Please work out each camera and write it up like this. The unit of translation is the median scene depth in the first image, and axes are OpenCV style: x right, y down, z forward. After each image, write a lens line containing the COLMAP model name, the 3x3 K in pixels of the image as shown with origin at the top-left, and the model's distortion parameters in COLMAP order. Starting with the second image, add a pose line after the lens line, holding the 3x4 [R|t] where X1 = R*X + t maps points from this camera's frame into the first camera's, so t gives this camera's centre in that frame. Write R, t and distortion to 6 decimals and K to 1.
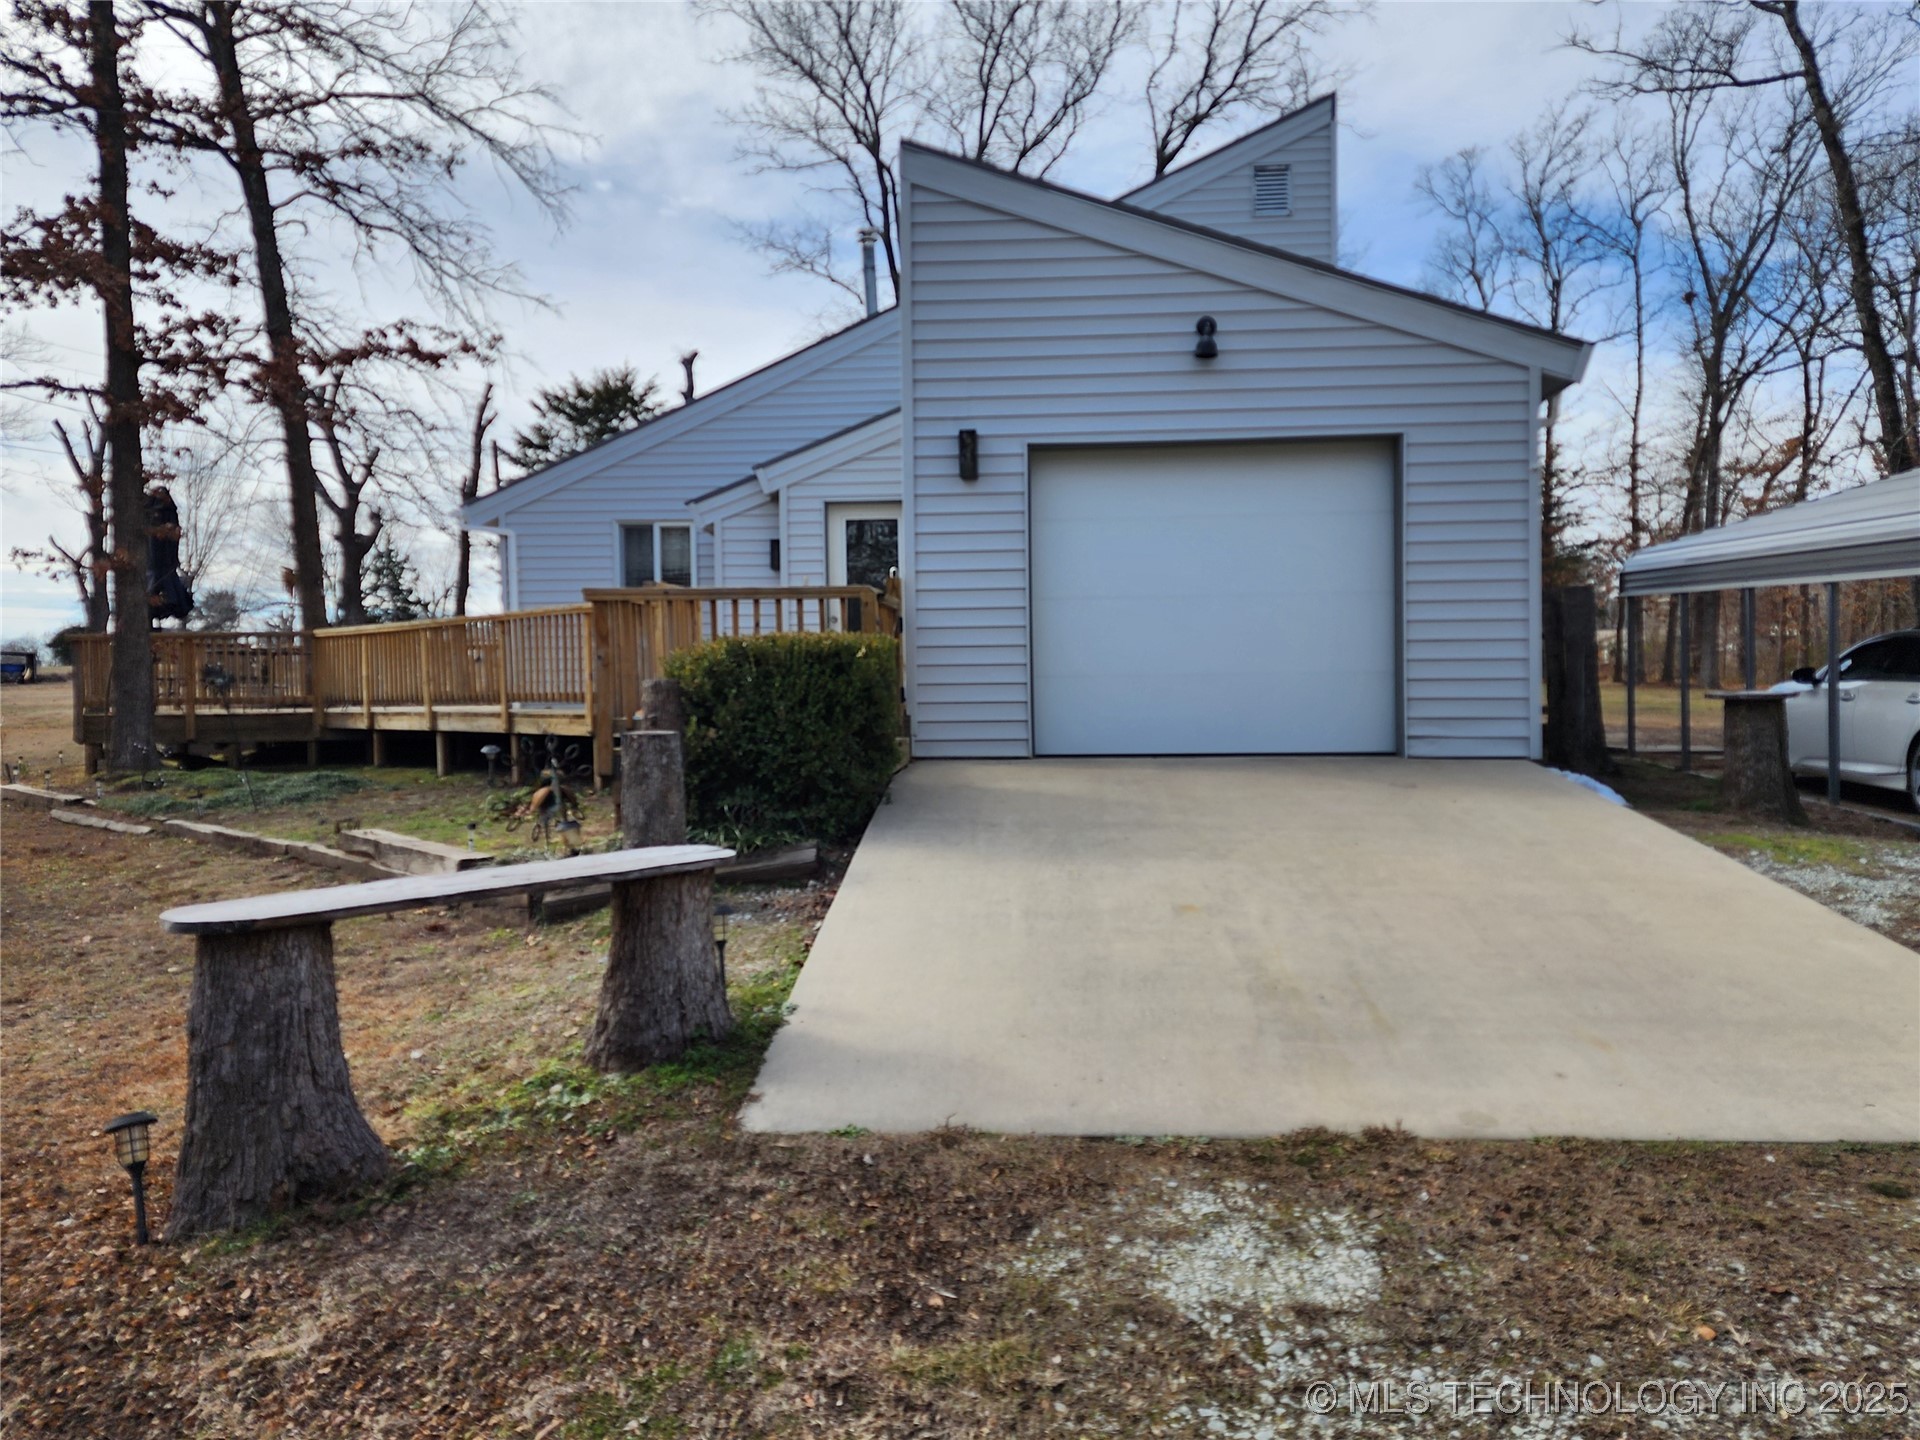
lens RADIAL K [[1492.9, 0, 968.3], [0, 1492.9, 677.2], [0, 0, 1]] dist [0.187650, -0.269610]
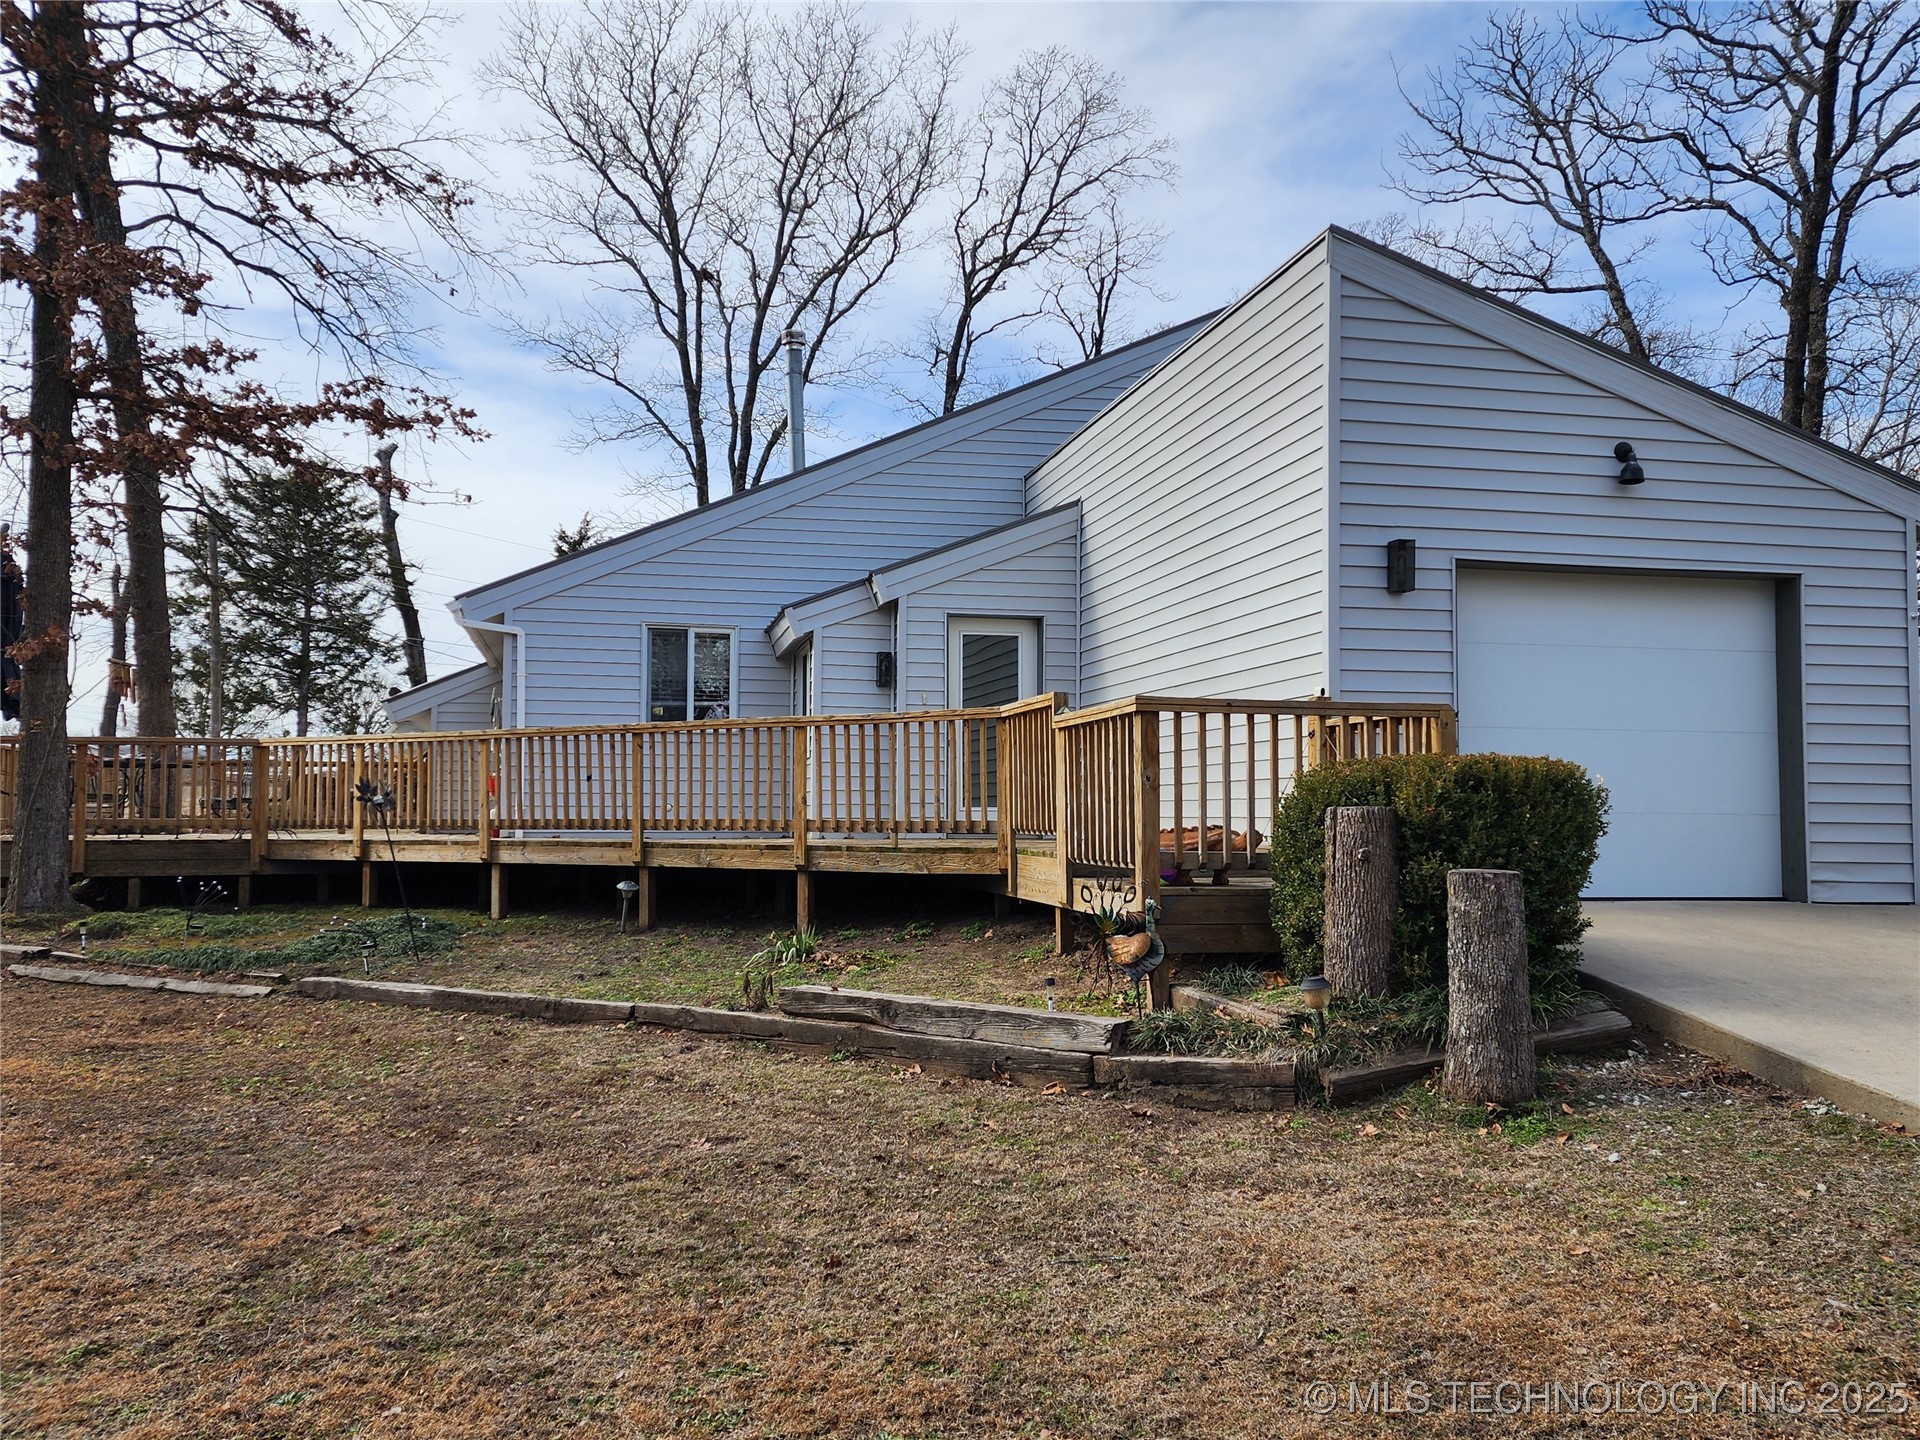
lens RADIAL K [[1501.5, 0, 960.0], [0, 1501.5, 720.0], [0, 0, 1]] dist [0.103428, -0.102070]
pose [[0.958716, 0.035675, 0.282120, -0.340331], [-0.017919, 0.997707, -0.065269, 0.006537], [-0.283802, 0.057519, 0.957156, 0.130848]]
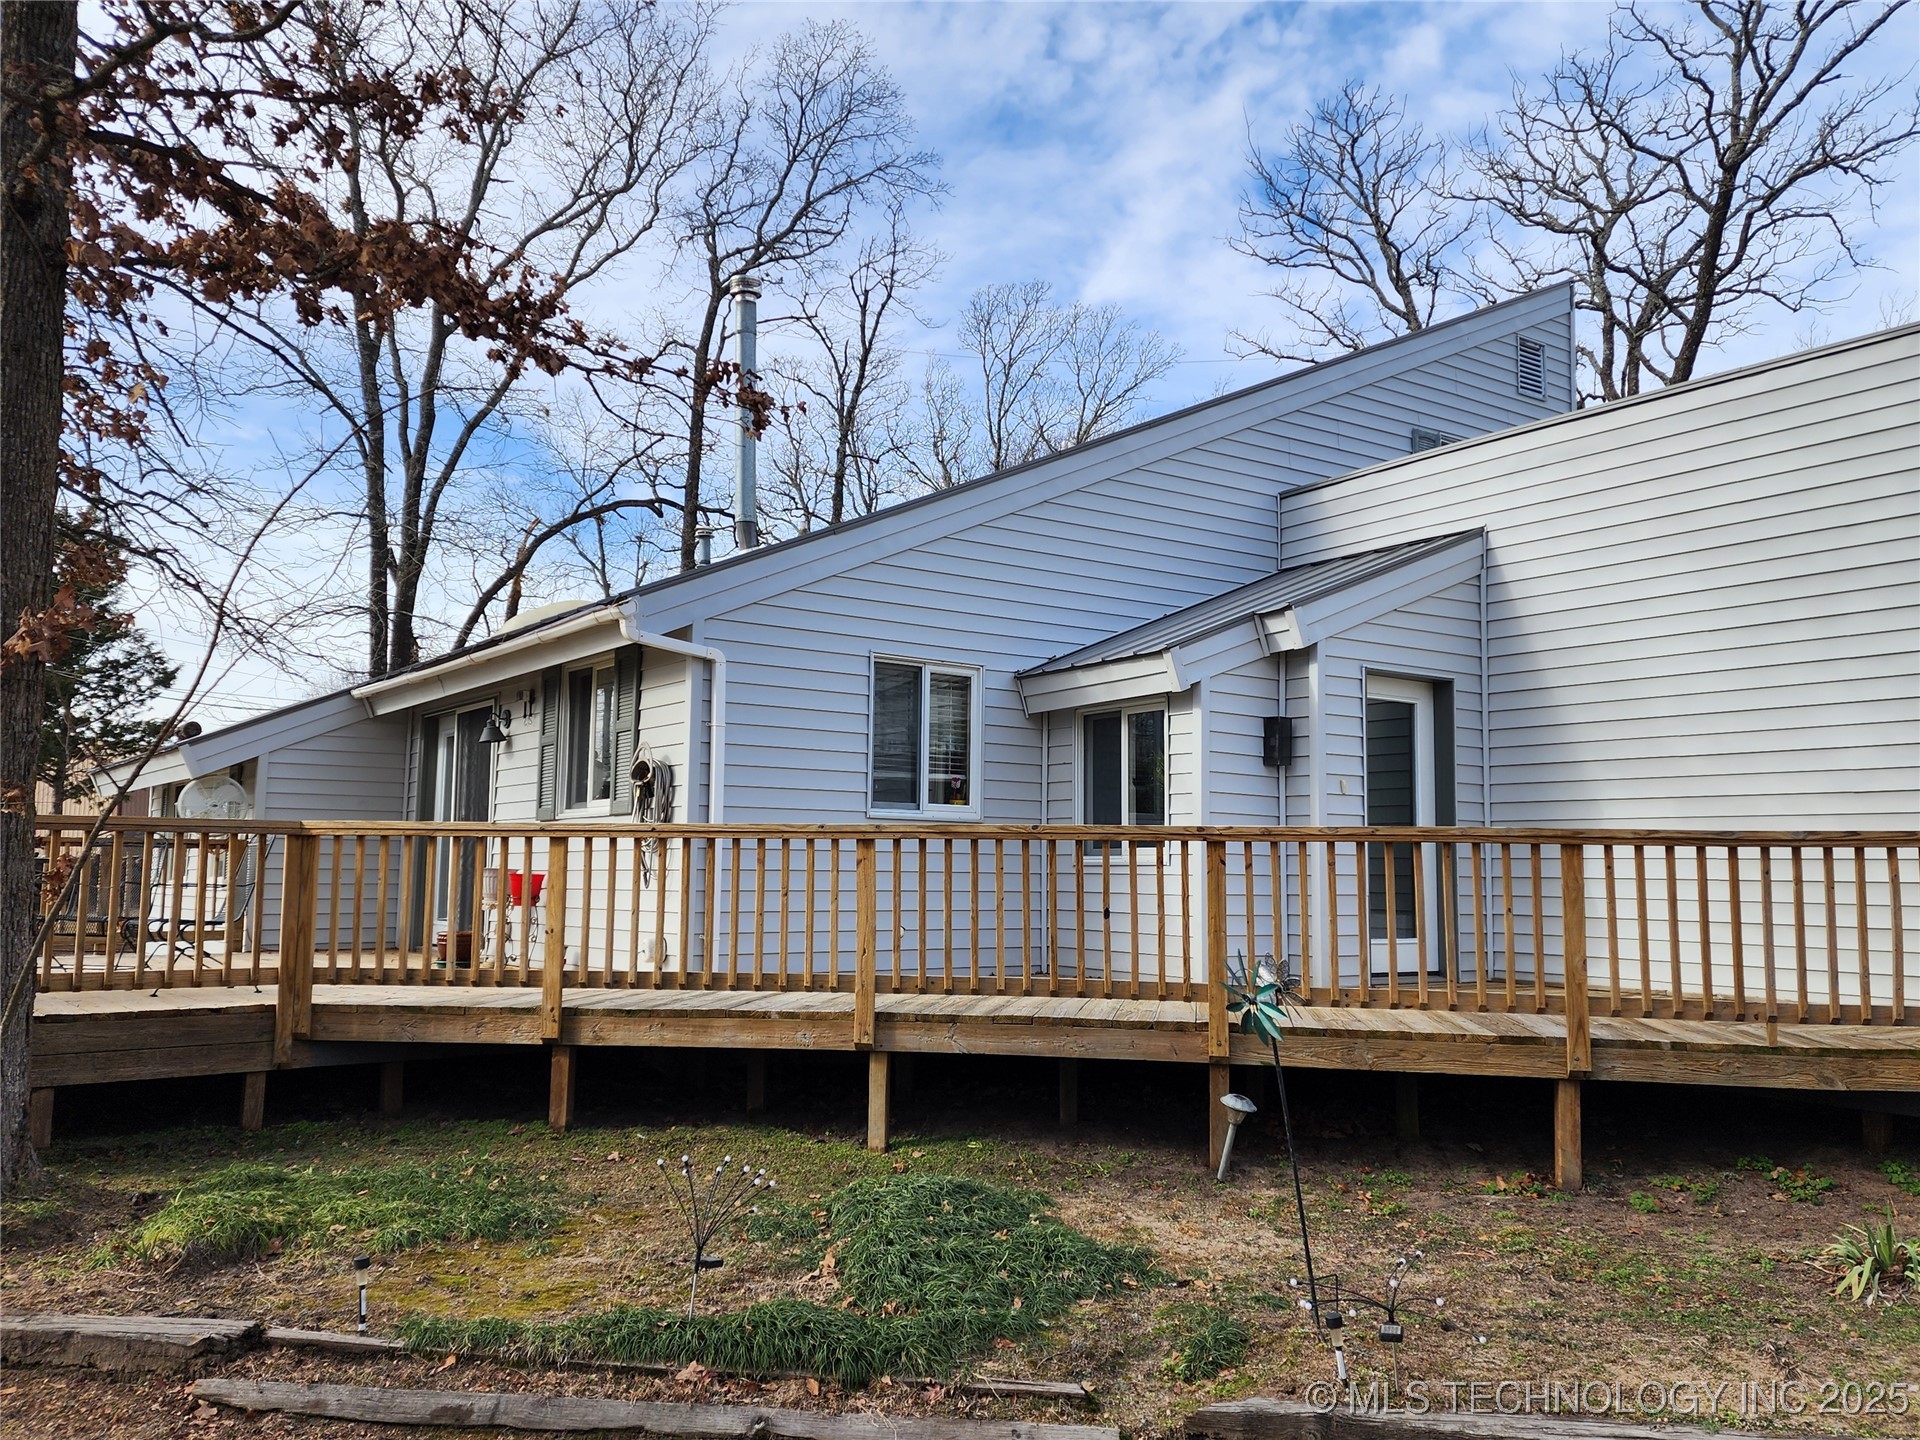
lens RADIAL K [[1501.5, 0, 960.0], [0, 1501.5, 720.0], [0, 0, 1]] dist [0.103428, -0.102070]
pose [[0.775214, 0.089571, 0.625316, -0.636634], [-0.026751, 0.993663, -0.109169, -0.018369], [-0.631132, 0.067901, 0.772698, 0.600543]]
